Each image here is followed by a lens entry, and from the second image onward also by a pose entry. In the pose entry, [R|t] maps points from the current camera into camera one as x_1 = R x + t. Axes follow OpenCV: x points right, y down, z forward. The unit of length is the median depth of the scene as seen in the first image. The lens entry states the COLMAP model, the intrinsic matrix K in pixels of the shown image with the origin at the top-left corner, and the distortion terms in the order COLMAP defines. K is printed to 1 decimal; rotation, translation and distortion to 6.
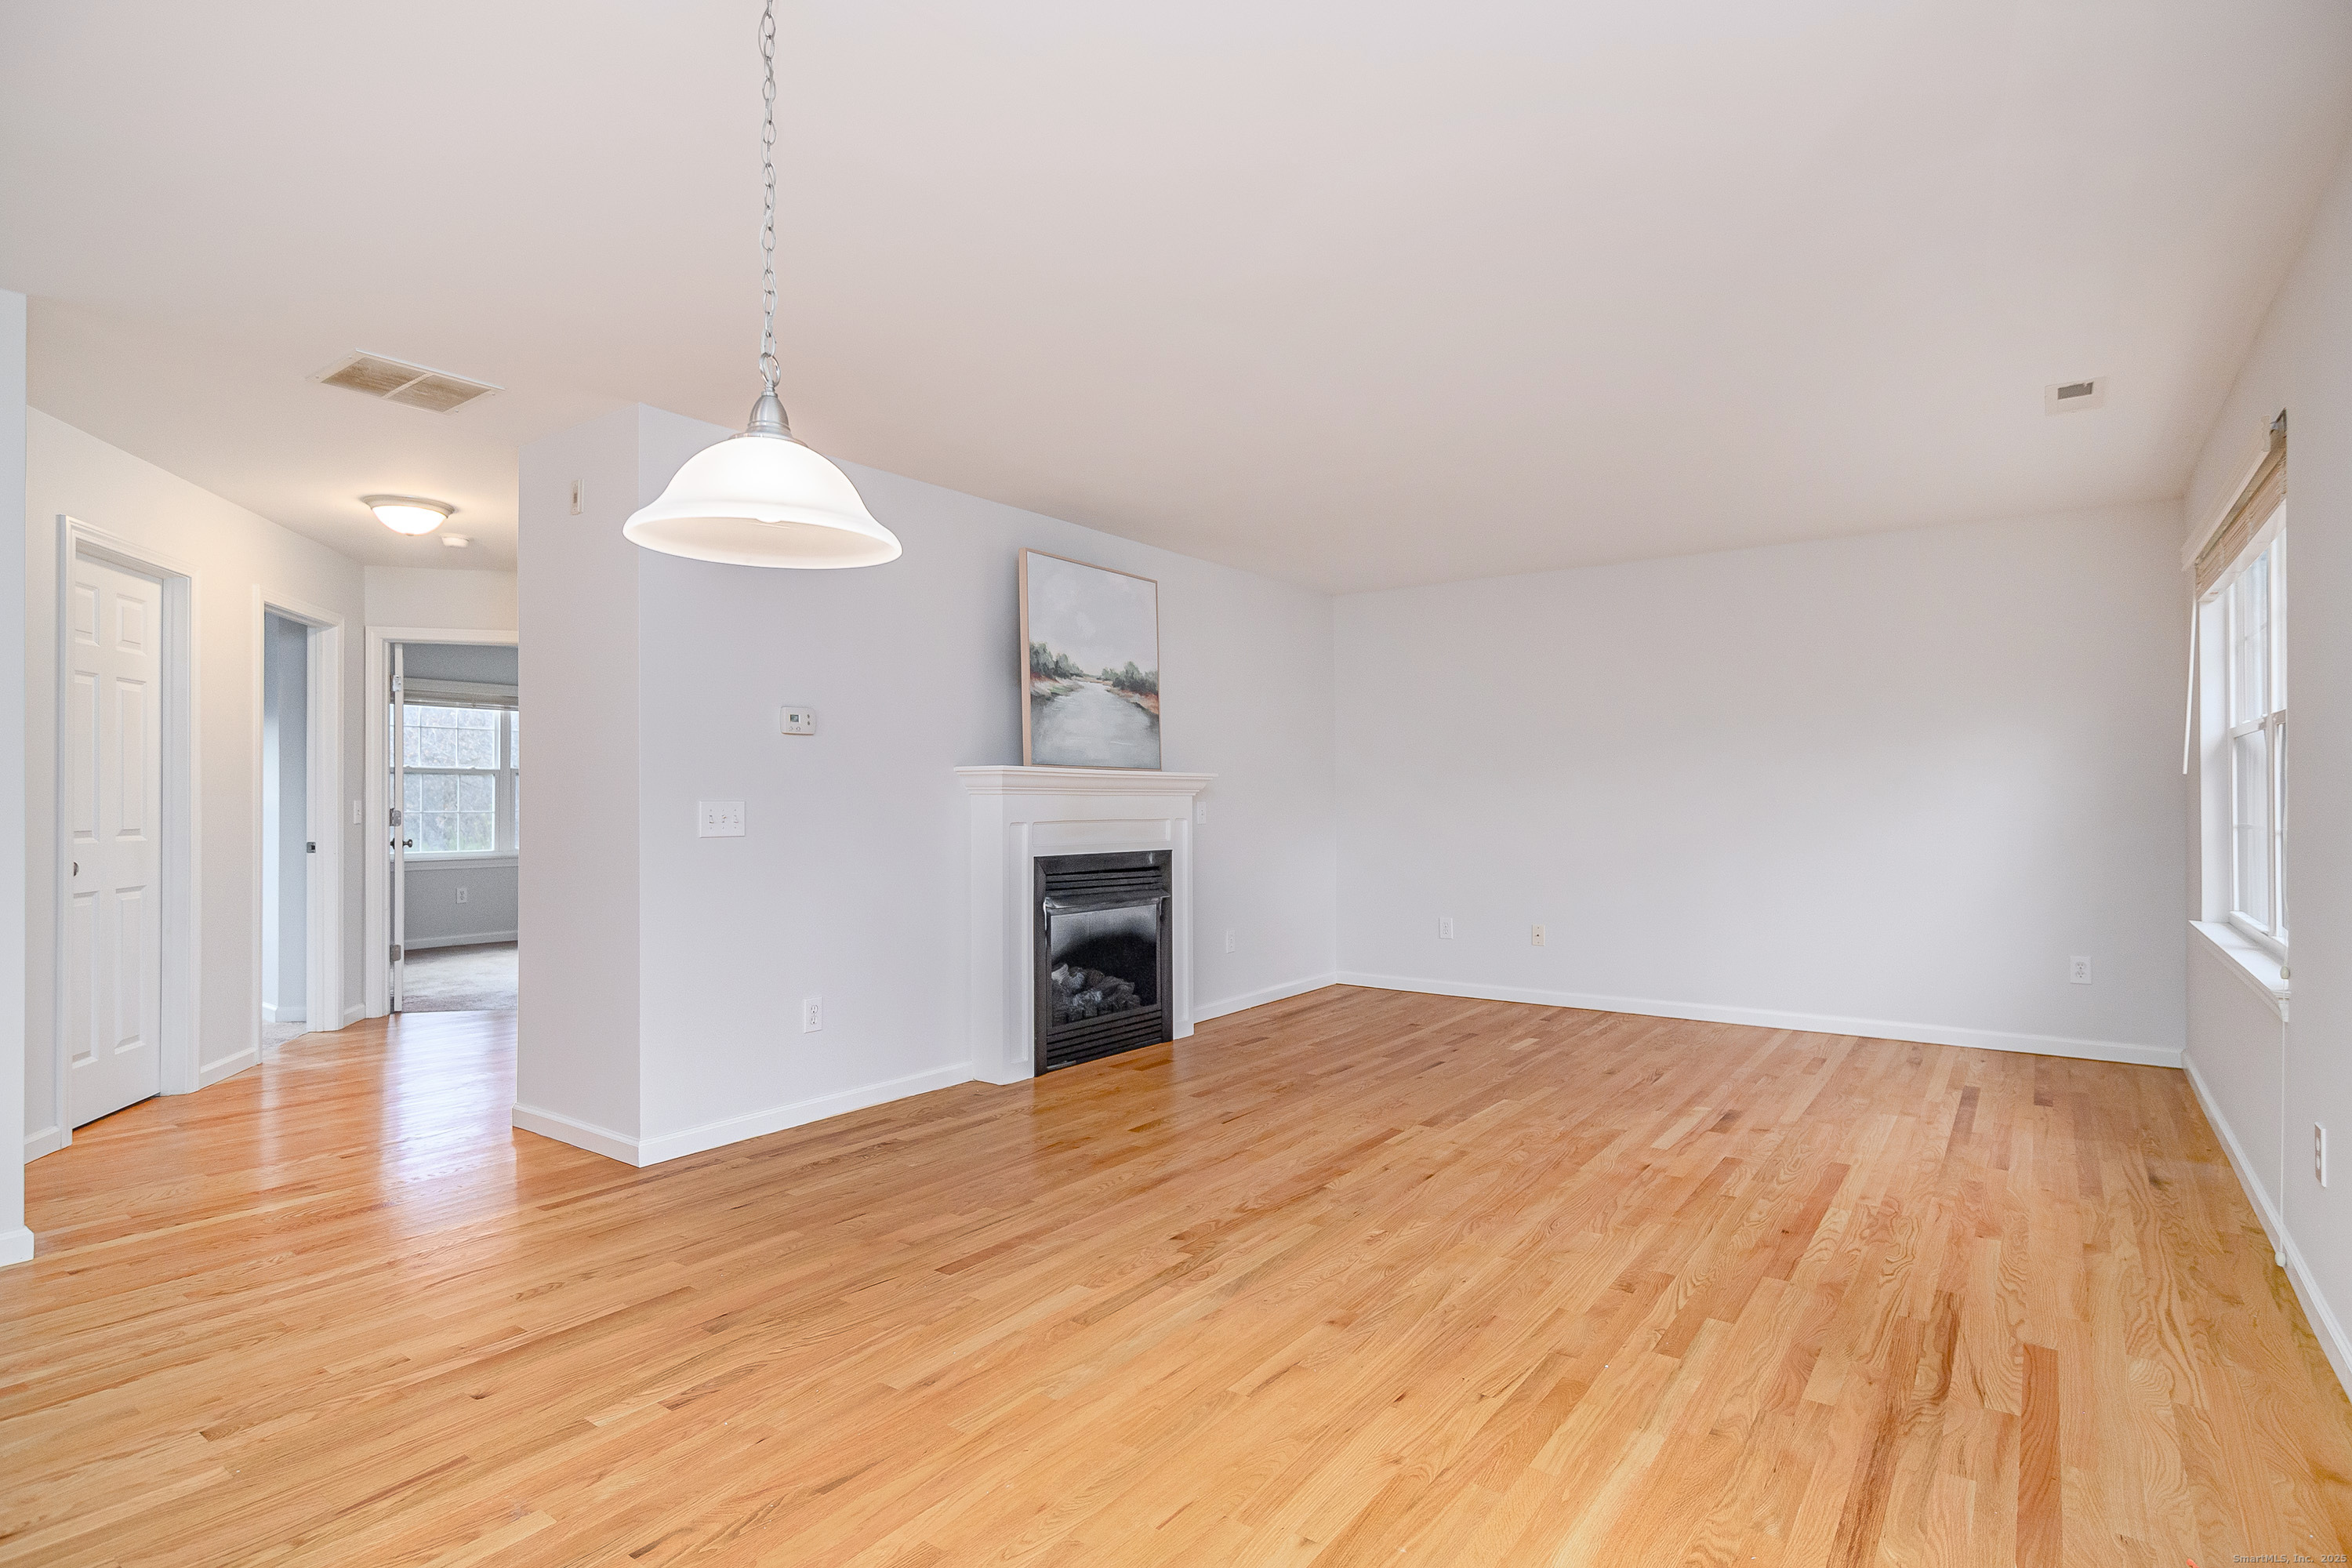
lens RADIAL K [[1188.4, 0, 1172.6], [0, 1188.4, 796.2], [0, 0, 1]] dist [-0.002009, 0.000552]
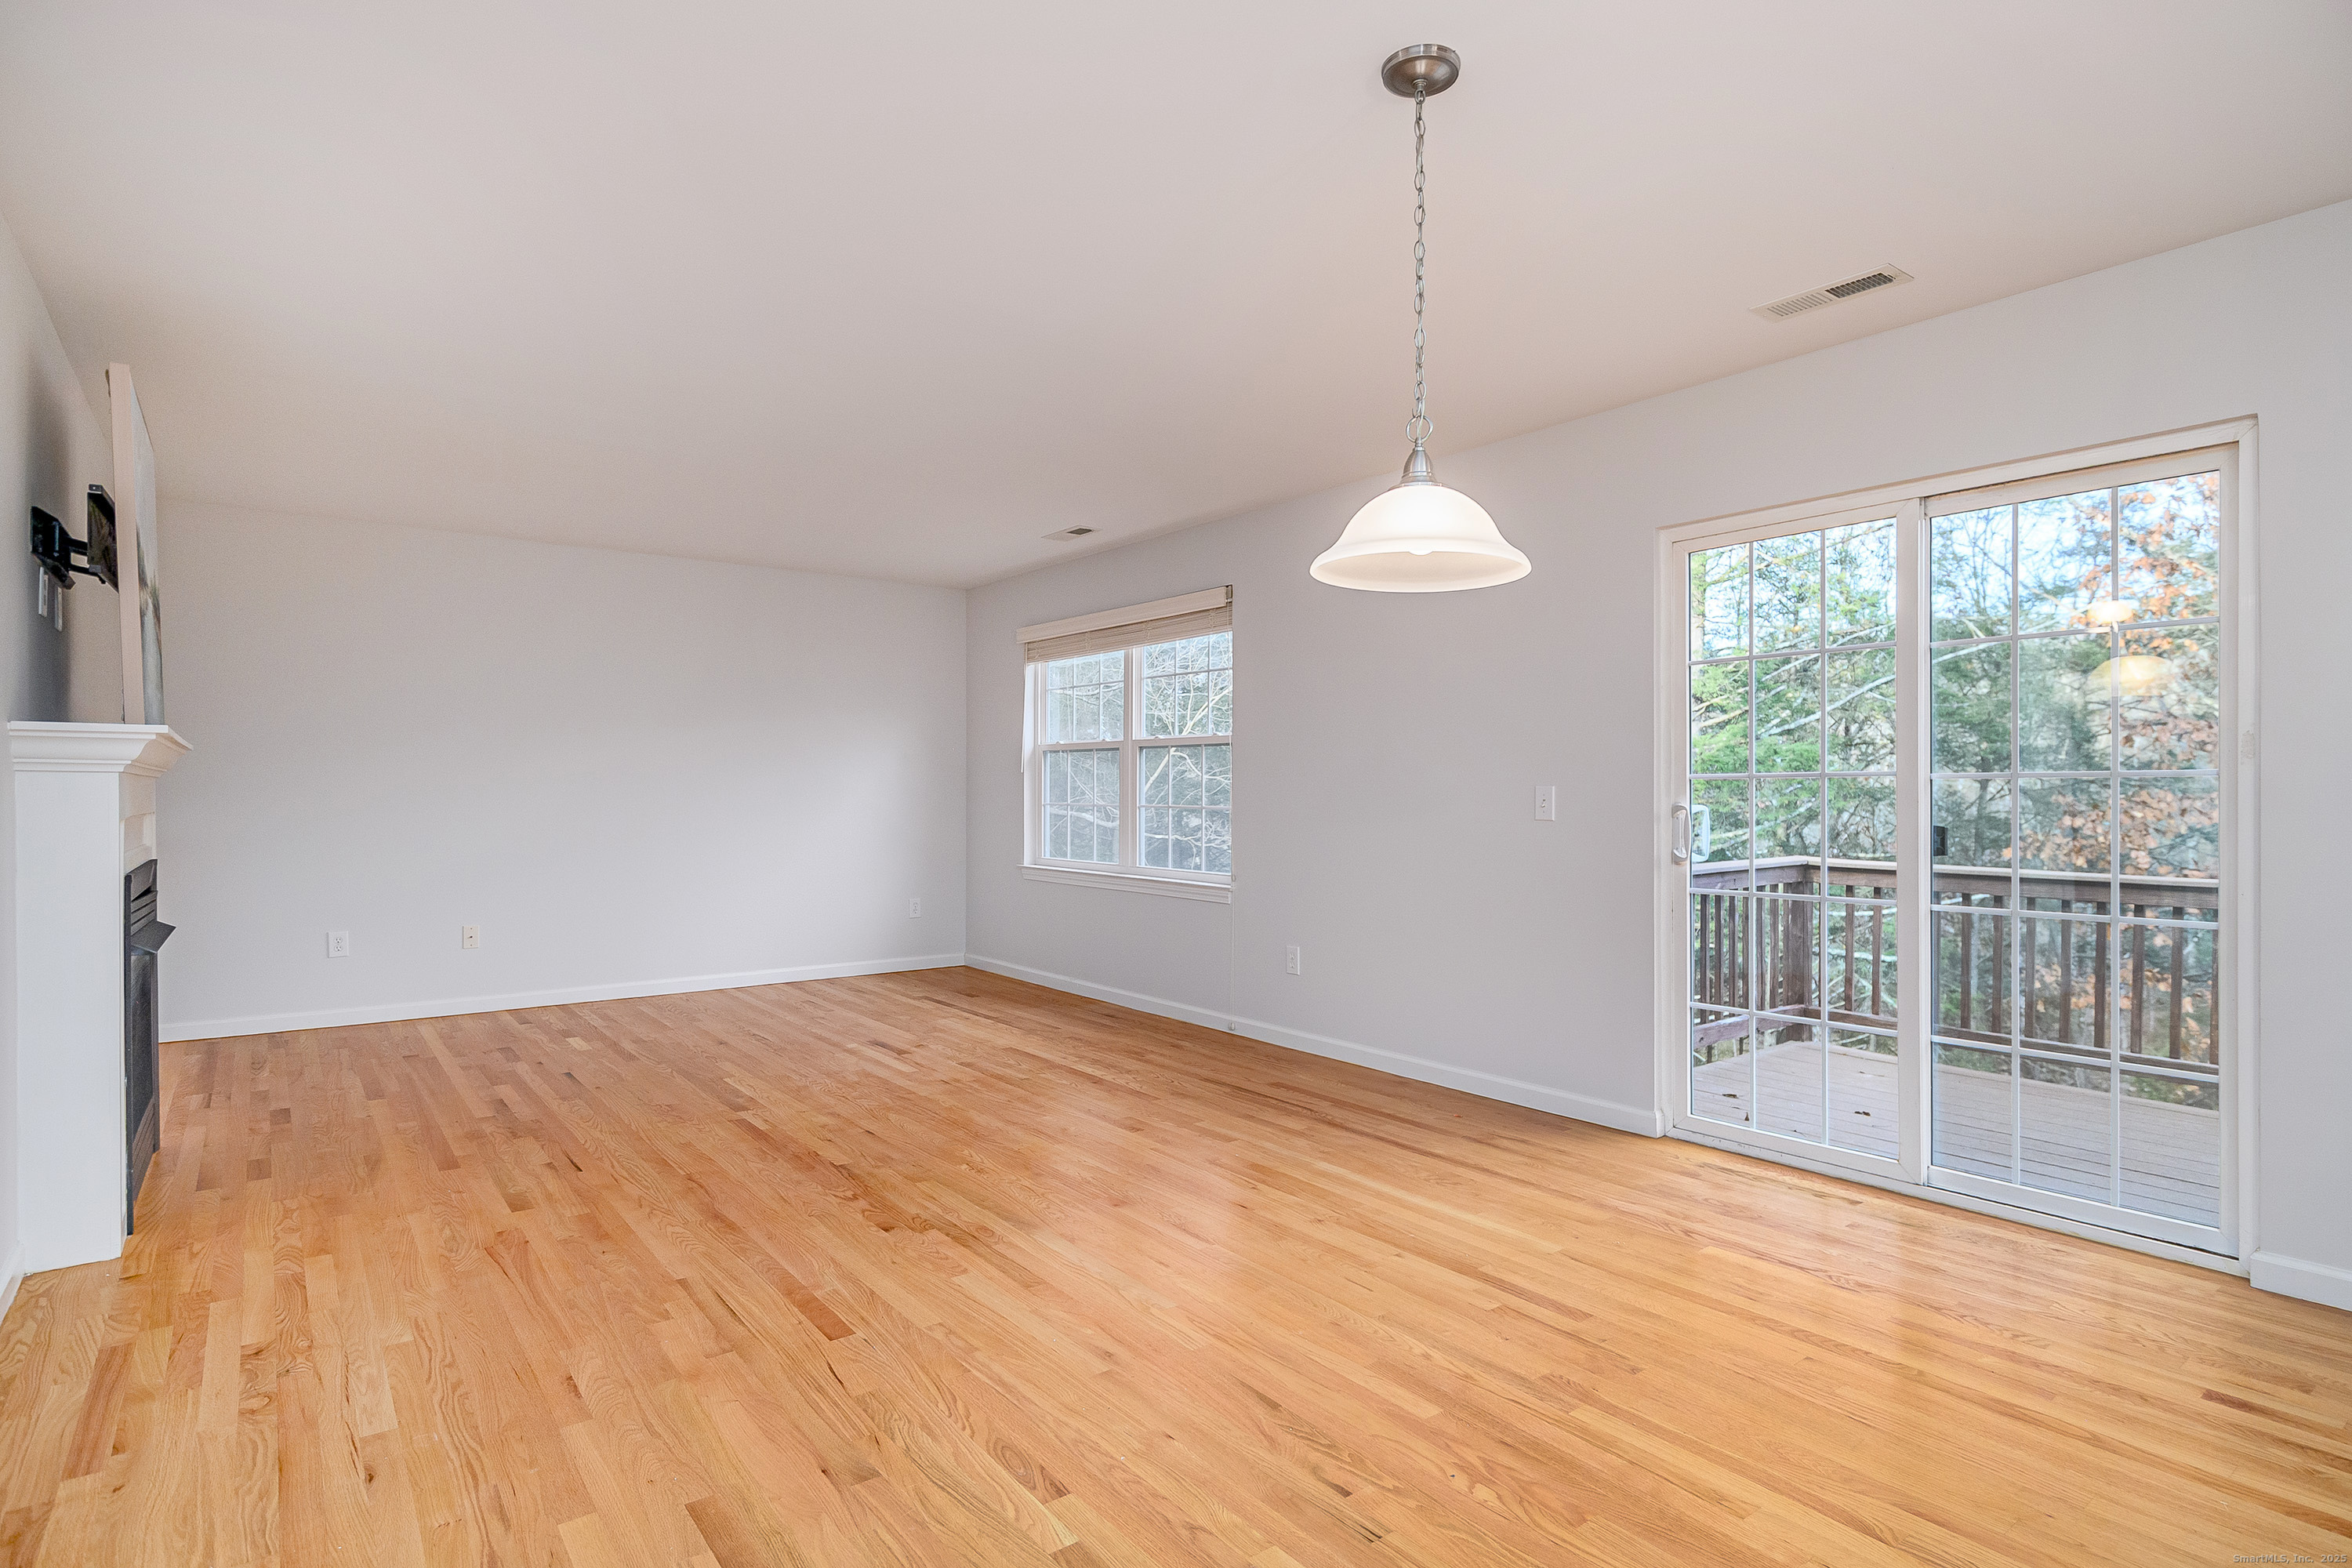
lens RADIAL K [[1200.1, 0, 1177.8], [0, 1200.1, 787.7], [0, 0, 1]] dist [0.001282, 0.002191]
pose [[0.281493, 0.005214, 0.959549, -0.742363], [-0.007086, 0.999969, -0.003354, 0.006307], [-0.959537, -0.005855, 0.281521, 0.411406]]
